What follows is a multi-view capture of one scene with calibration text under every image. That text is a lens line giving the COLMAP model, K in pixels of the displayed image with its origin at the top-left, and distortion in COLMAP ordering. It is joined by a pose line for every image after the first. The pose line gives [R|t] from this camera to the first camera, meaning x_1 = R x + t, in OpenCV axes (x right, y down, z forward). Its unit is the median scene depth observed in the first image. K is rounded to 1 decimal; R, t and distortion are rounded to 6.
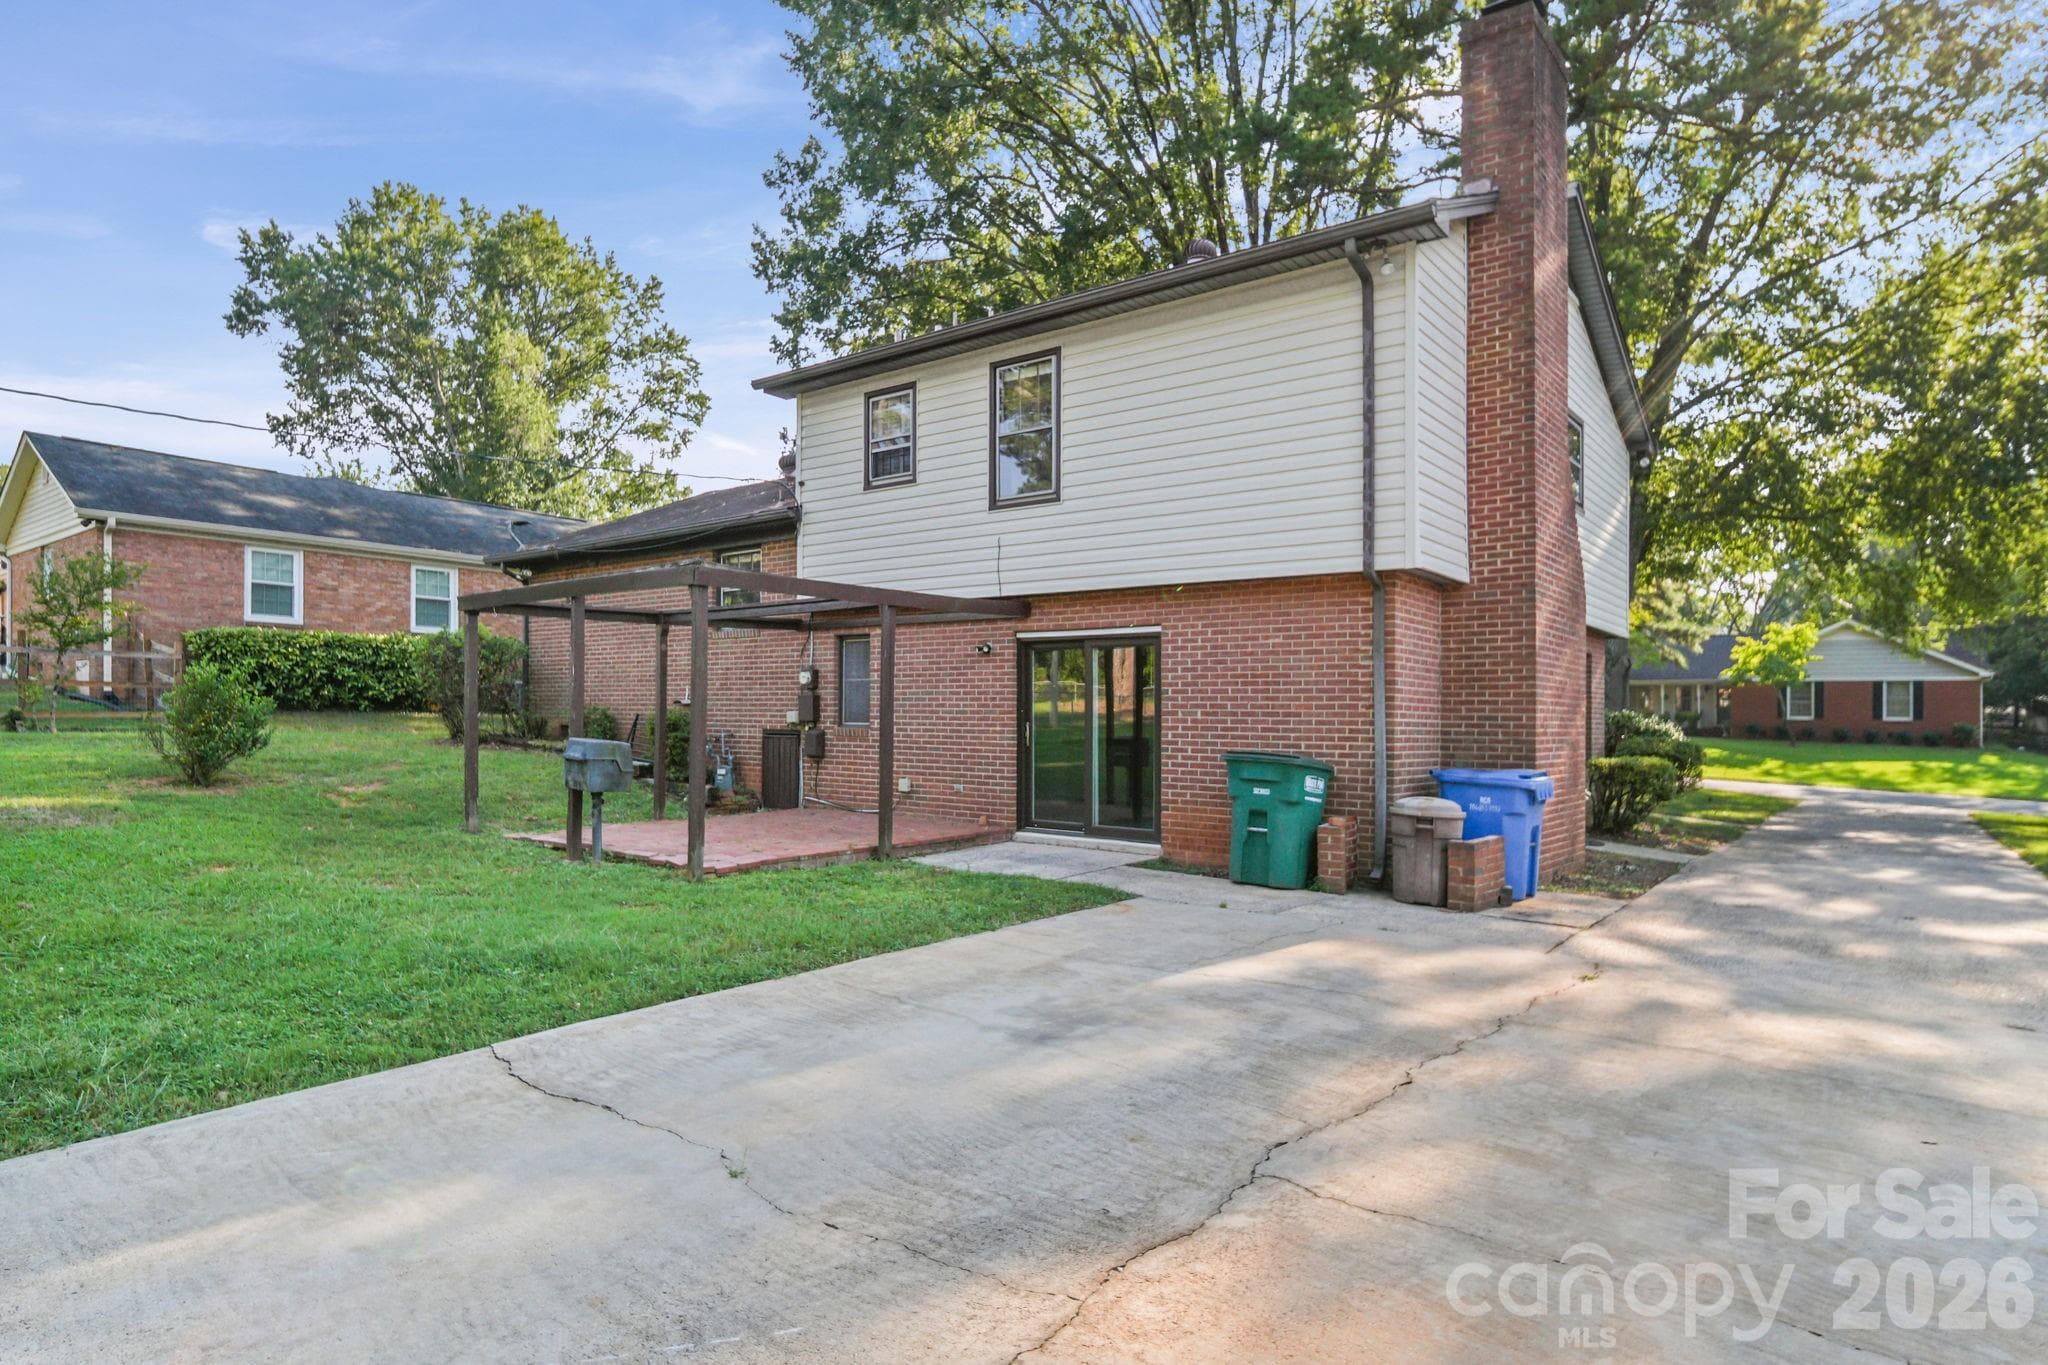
lens RADIAL K [[1138.6, 0, 1024.0], [0, 1138.6, 682.5], [0, 0, 1]] dist [-0.001799, 0.000419]
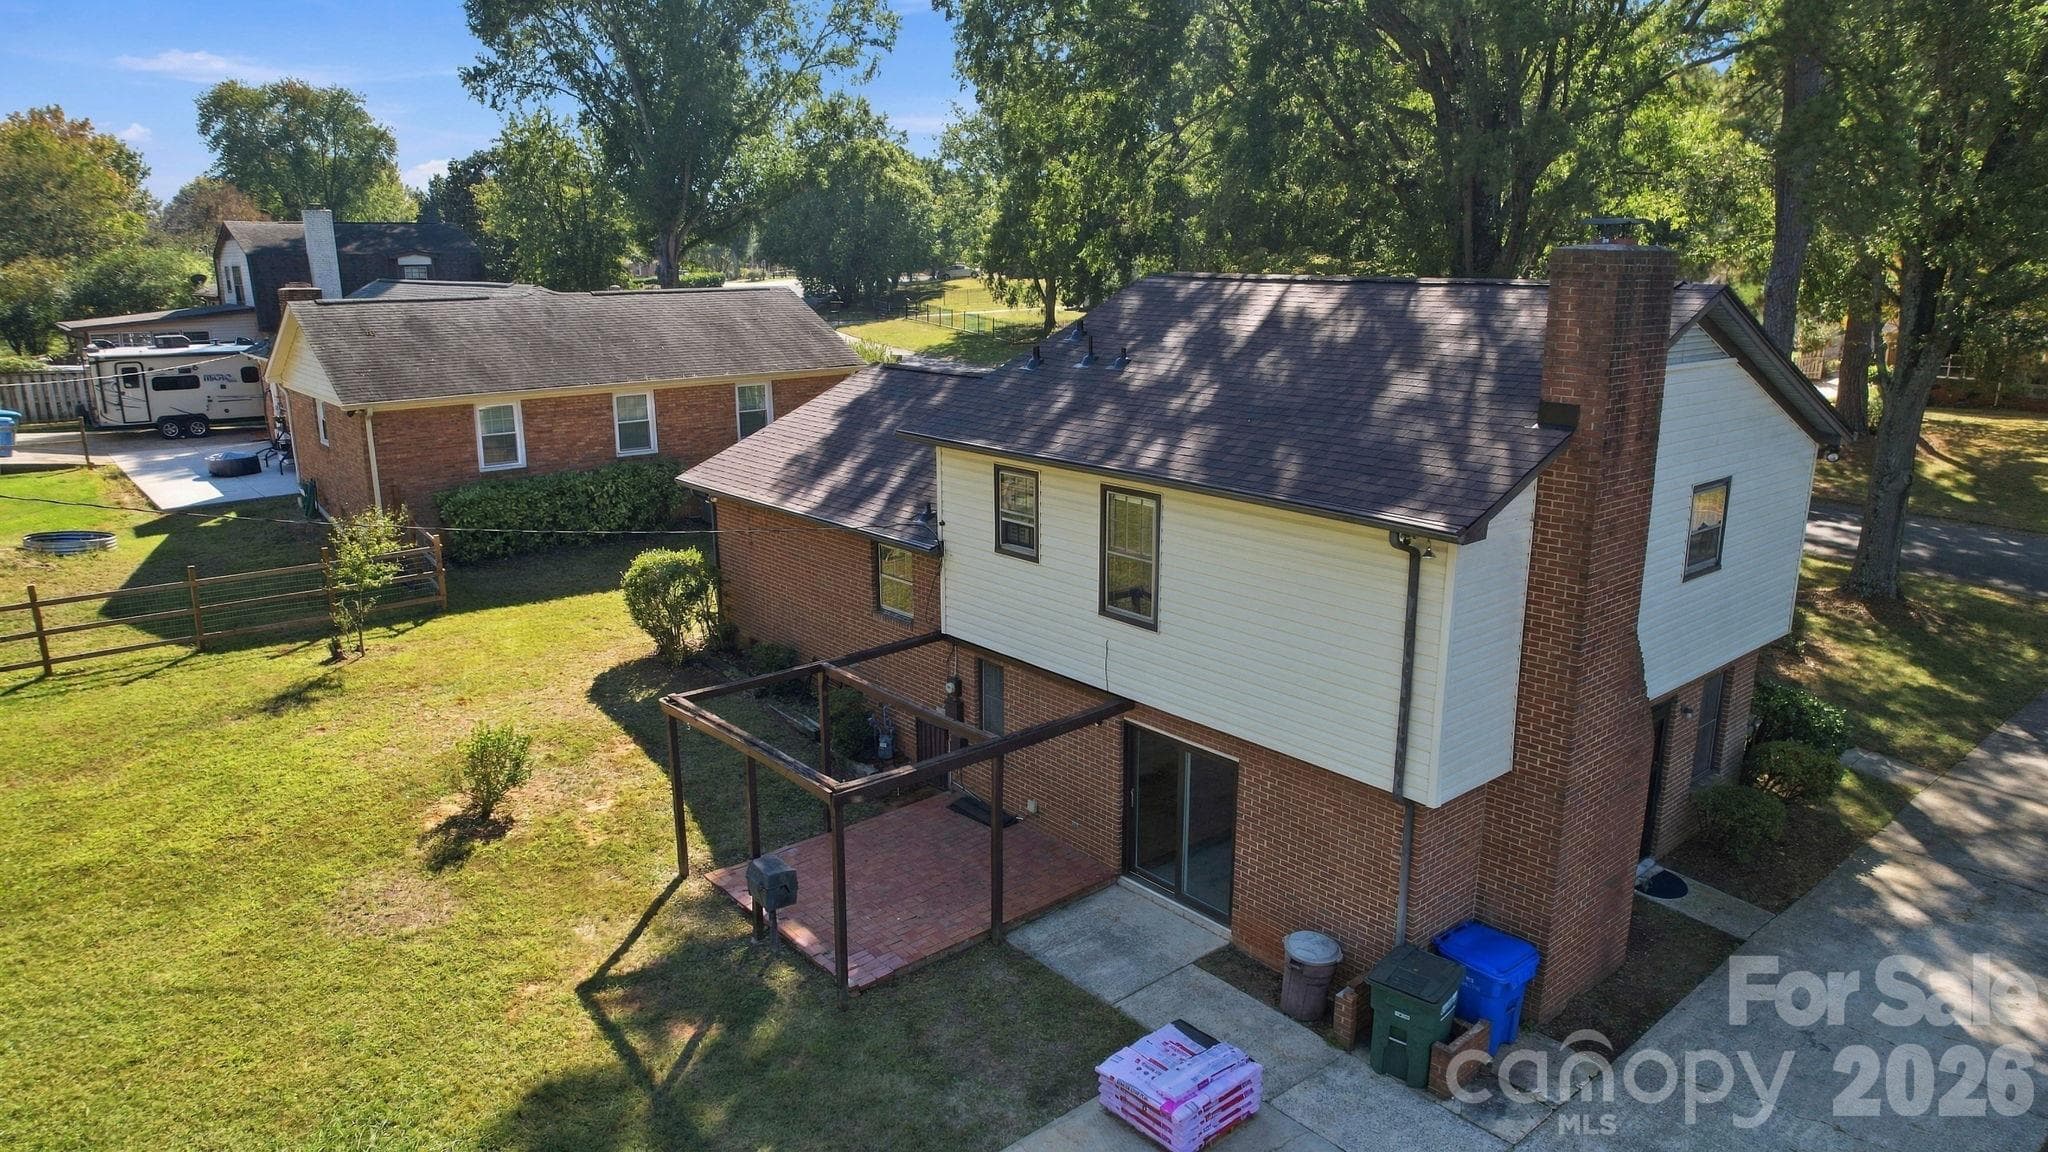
lens RADIAL K [[1293.7, 0, 1024.0], [0, 1293.7, 576.0], [0, 0, 1]] dist [-0.047813, -0.000114]
pose [[0.981081, 0.045622, -0.188145, 0.113194], [0.005747, 0.964546, 0.263852, -0.444263], [0.193512, -0.259941, 0.946036, -0.160111]]
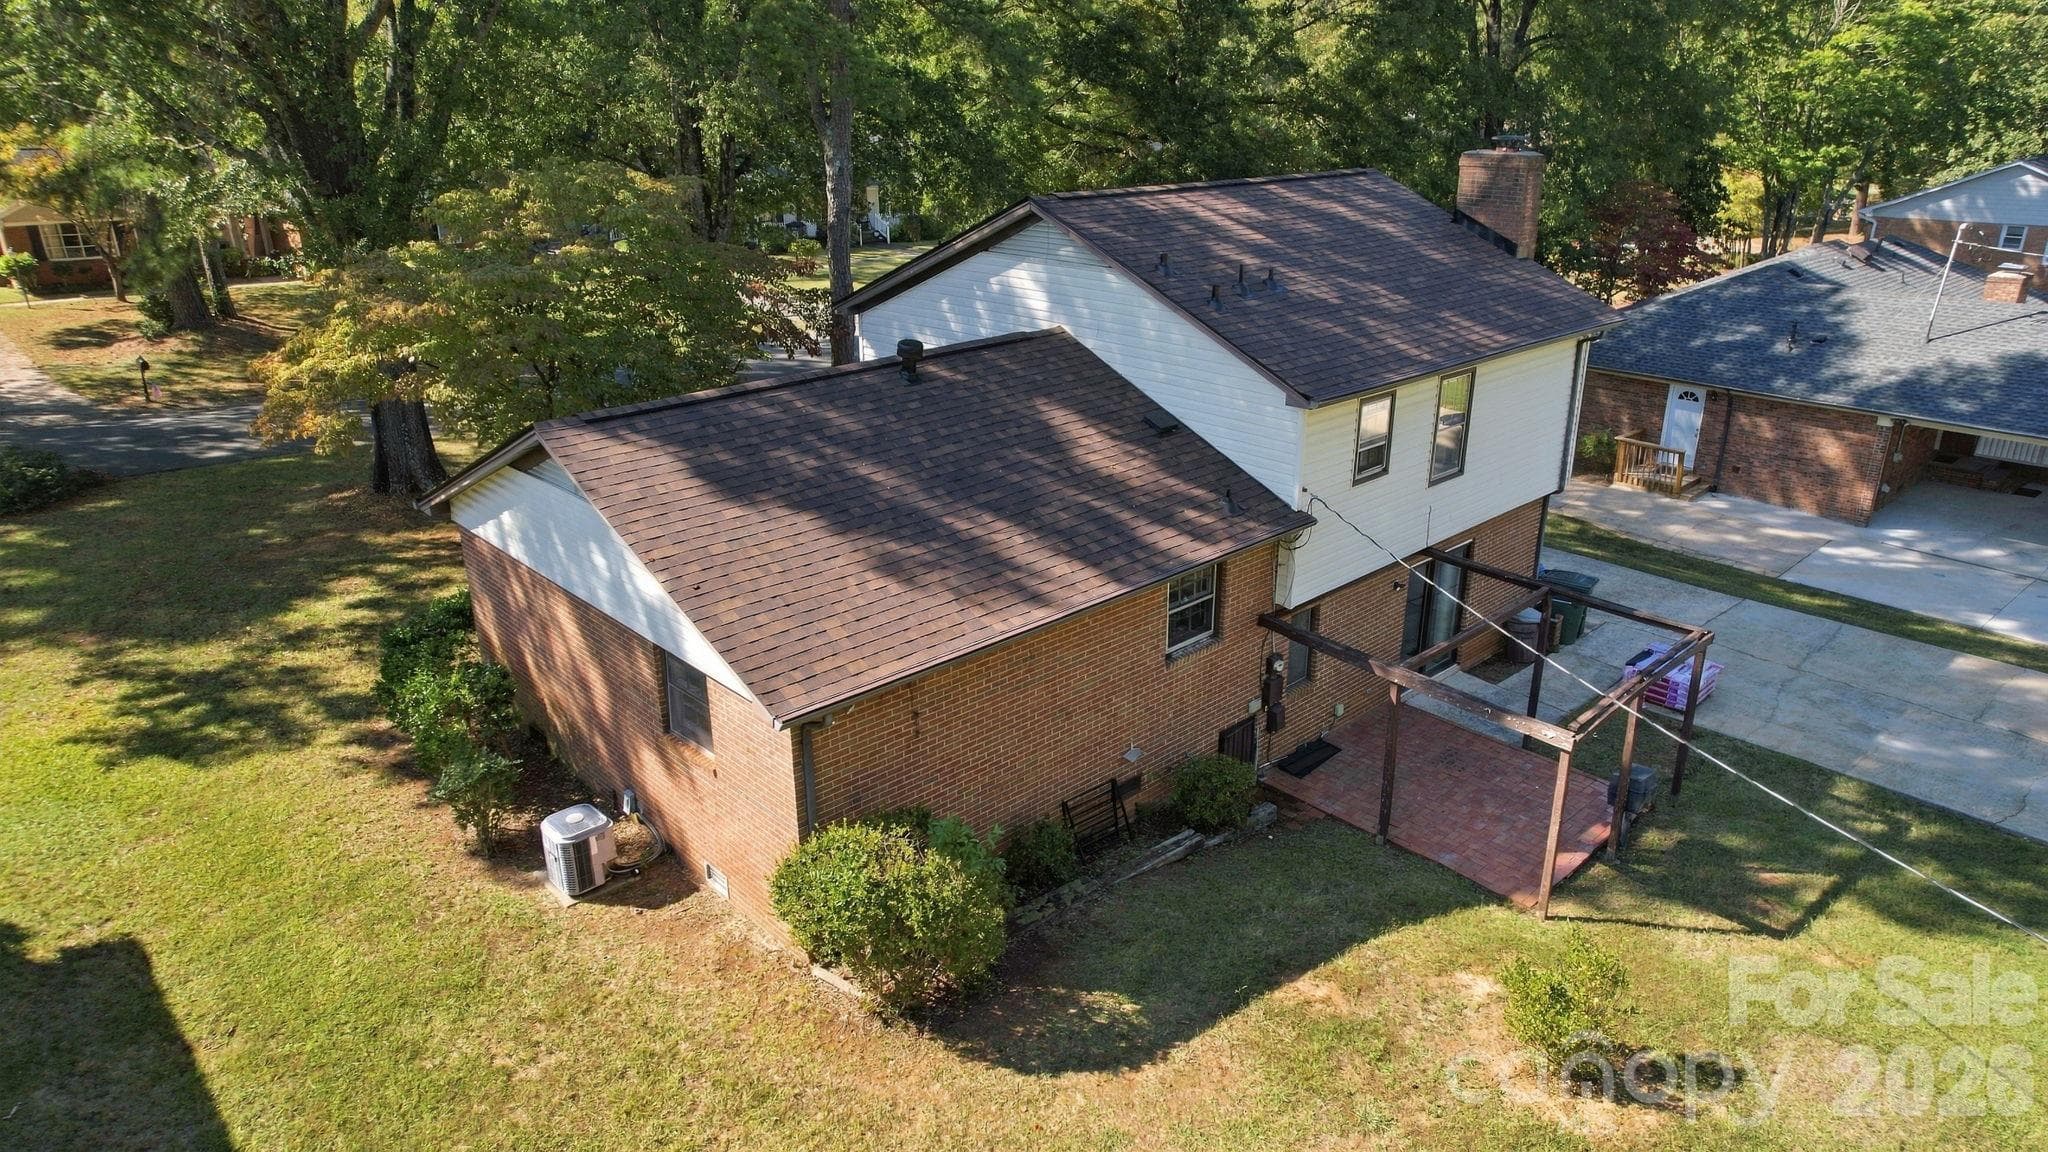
lens RADIAL K [[1293.7, 0, 1024.0], [0, 1293.7, 576.0], [0, 0, 1]] dist [-0.047813, -0.000114]
pose [[0.158560, -0.360963, 0.919002, -1.308187], [-0.012654, 0.929958, 0.367449, -0.500500], [-0.987268, -0.069891, 0.142886, 1.100854]]
